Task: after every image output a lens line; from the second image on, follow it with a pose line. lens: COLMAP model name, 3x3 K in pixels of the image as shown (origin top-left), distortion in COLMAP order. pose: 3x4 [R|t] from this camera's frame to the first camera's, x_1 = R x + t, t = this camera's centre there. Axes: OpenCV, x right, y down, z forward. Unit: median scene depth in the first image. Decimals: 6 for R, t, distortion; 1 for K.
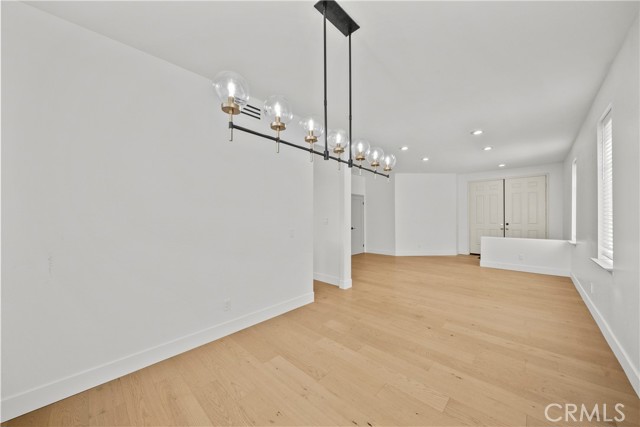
lens RADIAL K [[226.0, 0, 321.2], [0, 226.0, 215.6], [0, 0, 1]] dist [0.000737, -0.001133]
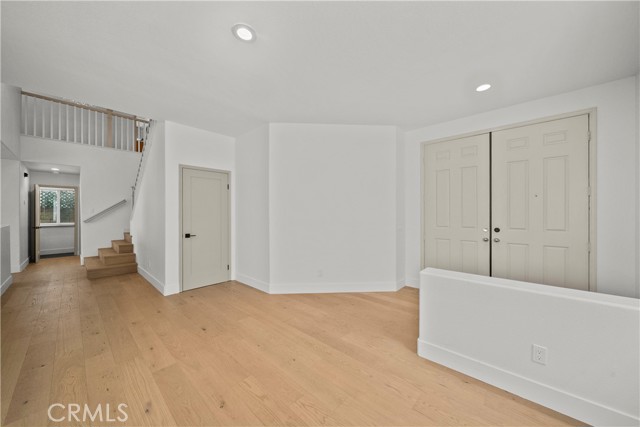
lens RADIAL K [[226.0, 0, 323.7], [0, 226.0, 213.7], [0, 0, 1]] dist [0.000737, -0.001133]
pose [[0.999797, 0.009492, 0.017753, 0.465879], [-0.009424, 0.999948, -0.003883, 0.010223], [-0.017789, 0.003715, 0.999835, 0.551376]]
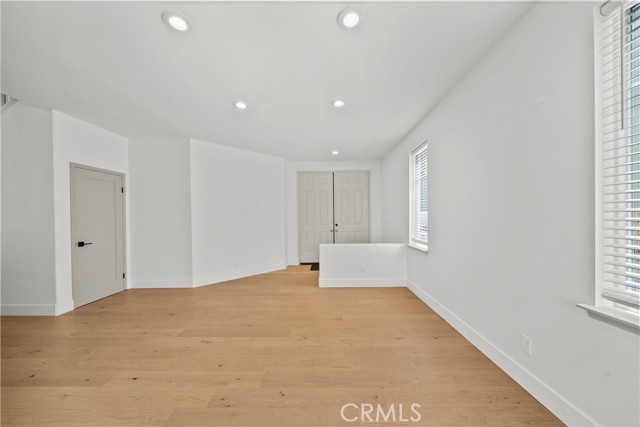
lens RADIAL K [[226.0, 0, 323.8], [0, 226.0, 218.2], [0, 0, 1]] dist [0.000737, -0.001133]
pose [[0.734688, -0.003739, 0.678395, 0.202883], [0.004743, 0.999989, 0.000375, 0.011218], [-0.678389, 0.002942, 0.734697, 0.399589]]
